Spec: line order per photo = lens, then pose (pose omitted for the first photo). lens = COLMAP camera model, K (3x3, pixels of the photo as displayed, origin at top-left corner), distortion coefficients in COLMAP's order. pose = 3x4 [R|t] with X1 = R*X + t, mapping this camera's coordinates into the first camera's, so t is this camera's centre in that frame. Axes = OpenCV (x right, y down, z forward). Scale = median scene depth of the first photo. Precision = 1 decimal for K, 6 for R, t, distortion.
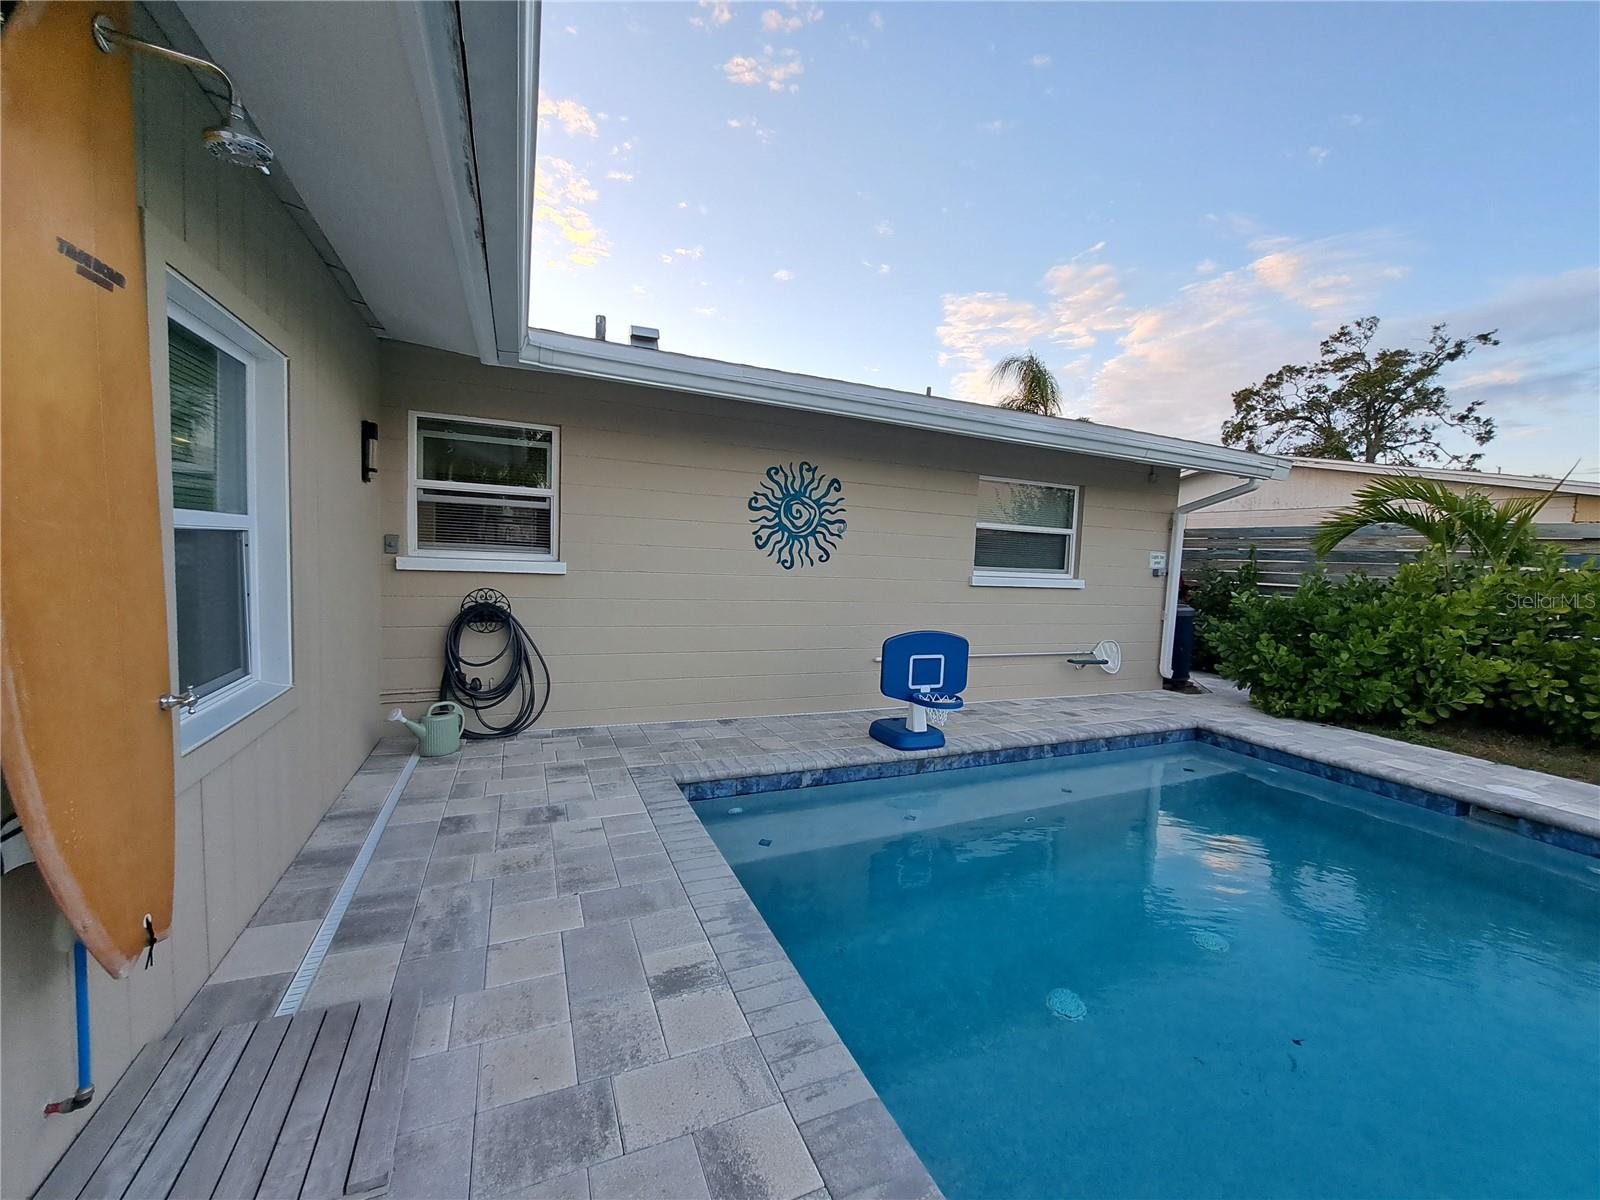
lens RADIAL K [[637.0, 0, 786.1], [0, 637.0, 599.4], [0, 0, 1]] dist [-0.012174, -0.000405]
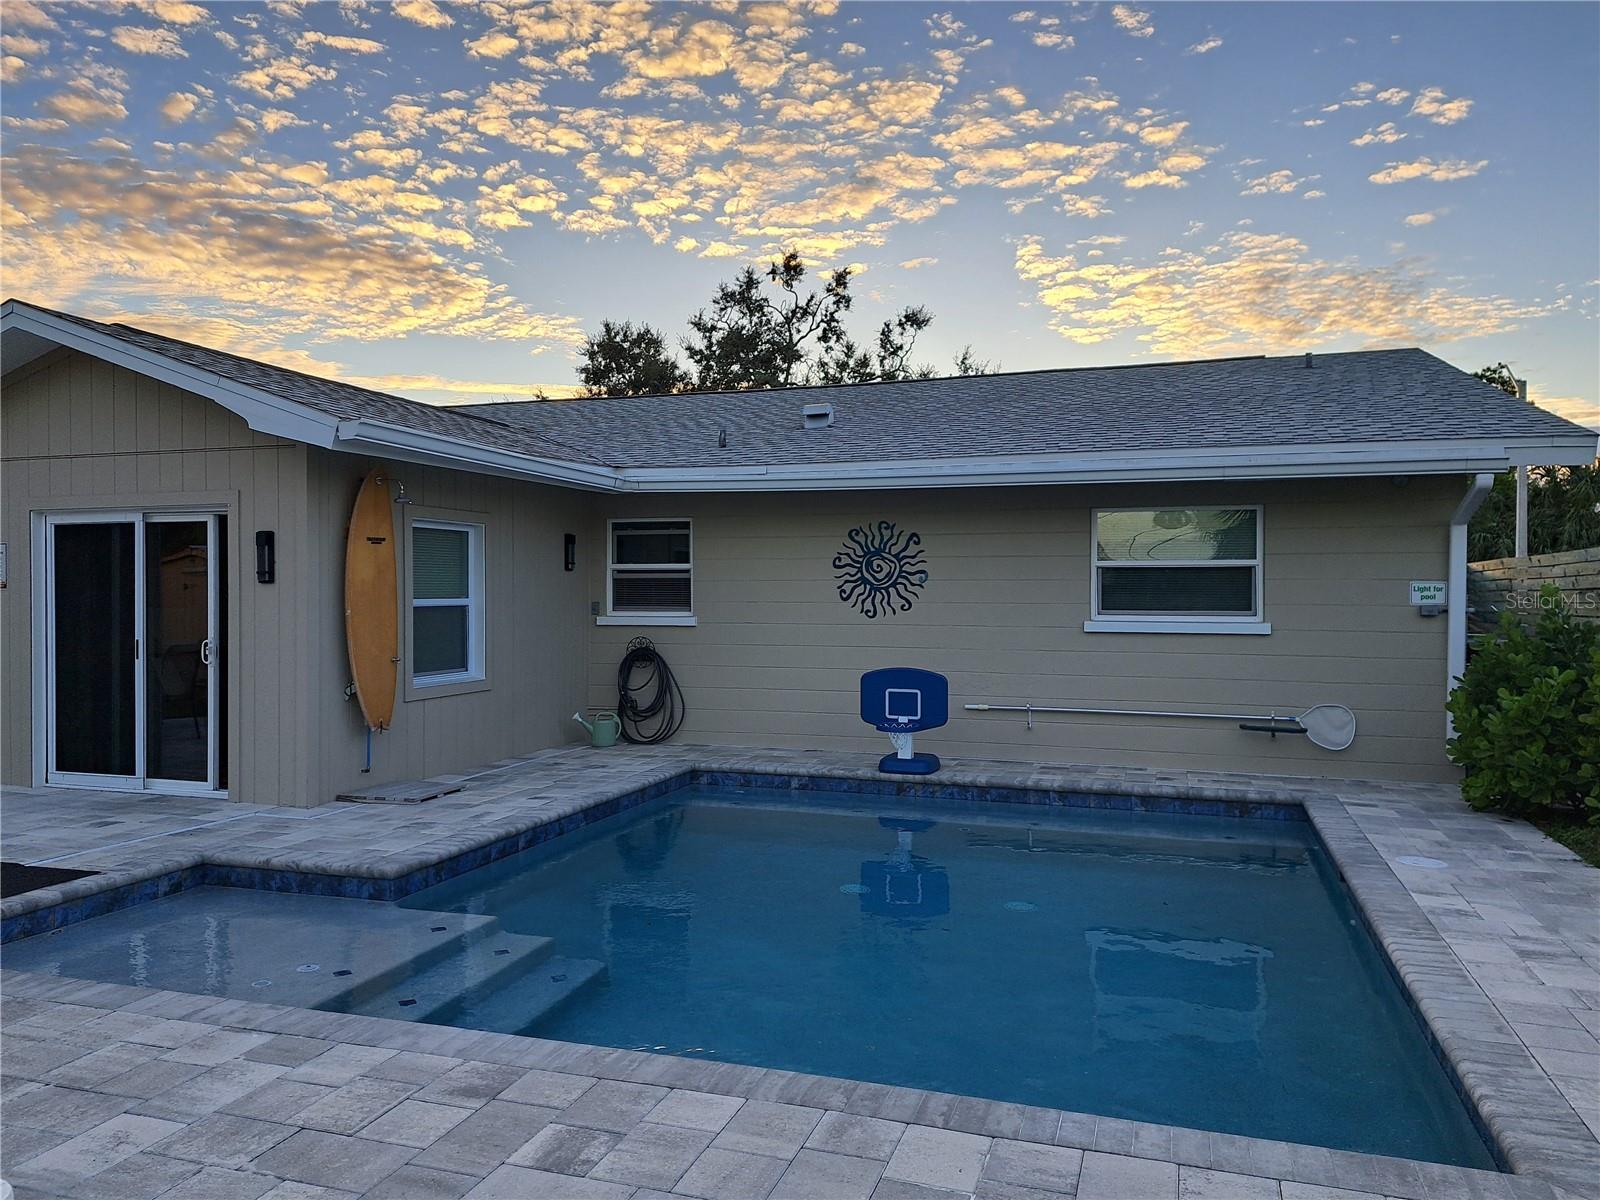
lens RADIAL K [[1146.7, 0, 807.3], [0, 1146.7, 593.9], [0, 0, 1]] dist [0.049846, -0.033578]
pose [[0.751253, -0.043009, -0.658611, 1.247939], [-0.015482, 0.996452, -0.082731, 0.077140], [0.659833, 0.072349, 0.747922, -0.569975]]
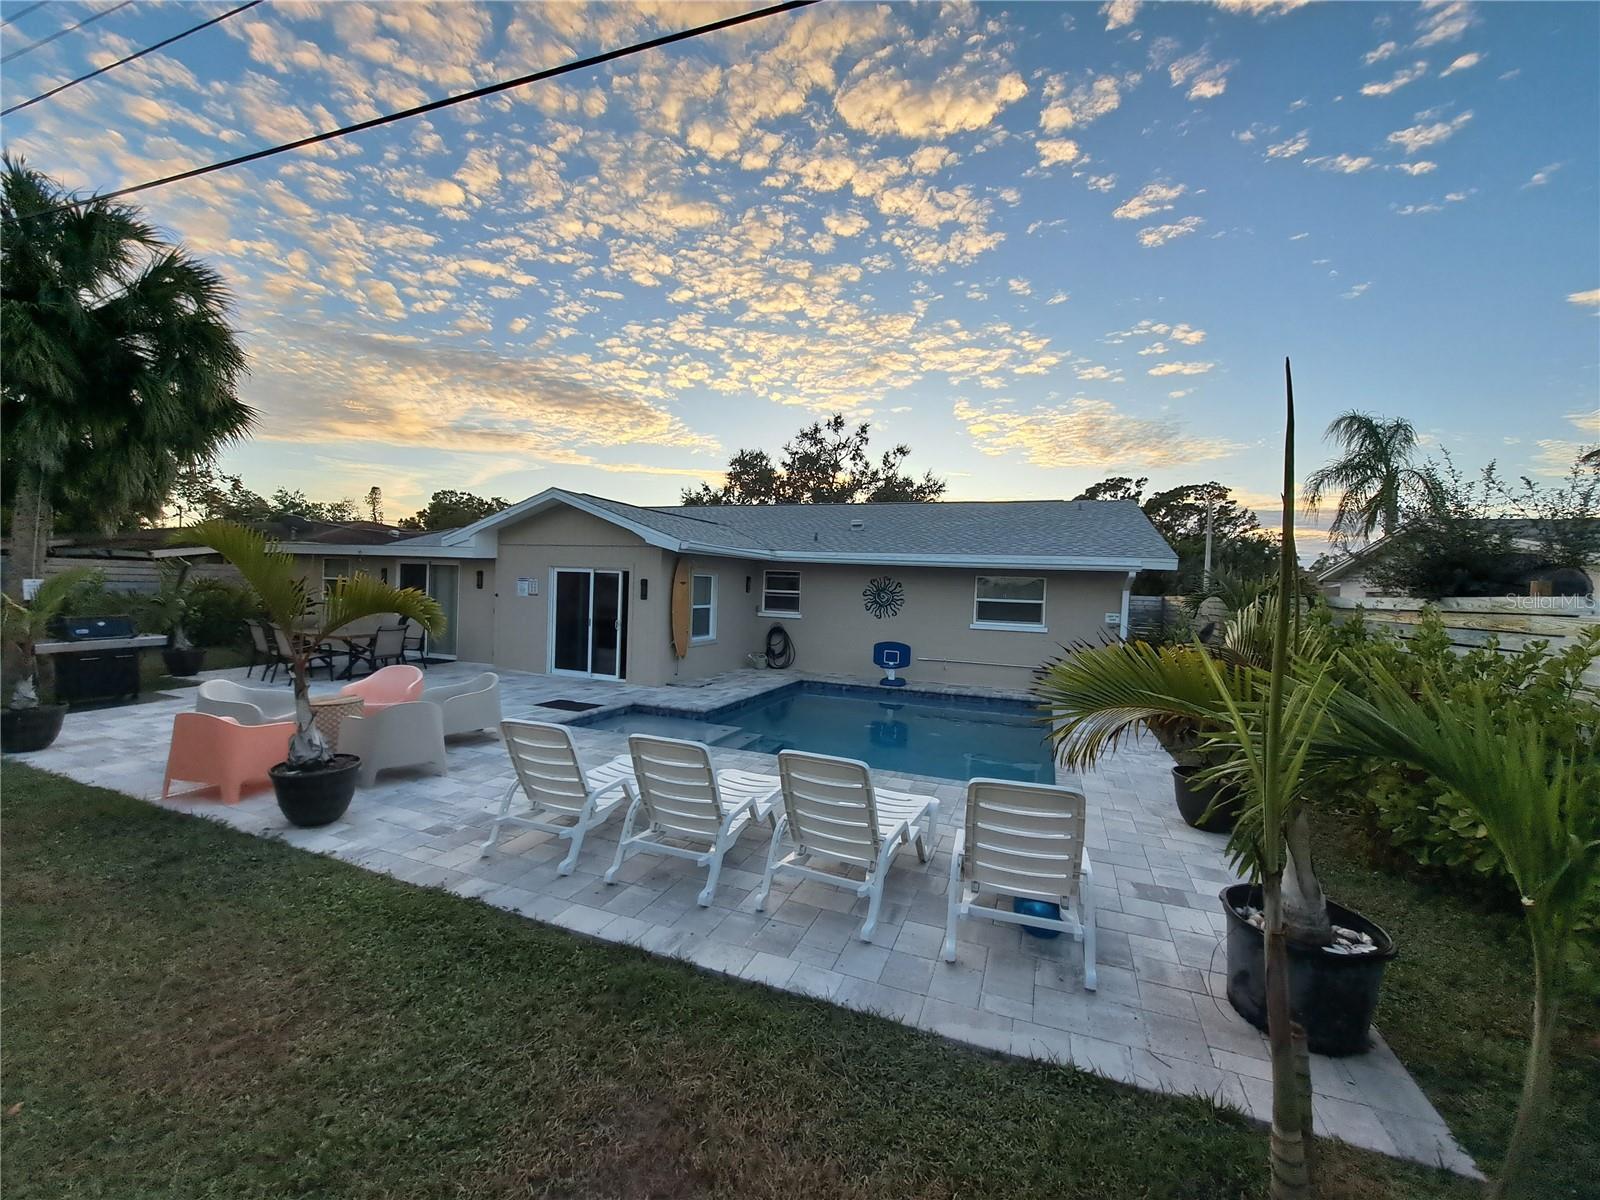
lens RADIAL K [[637.0, 0, 792.0], [0, 637.0, 547.4], [0, 0, 1]] dist [-0.012174, -0.000405]
pose [[0.706023, -0.061974, -0.705472, 1.605779], [-0.052822, 0.988780, -0.139726, 0.047031], [0.706216, 0.135914, 0.694828, -1.076482]]
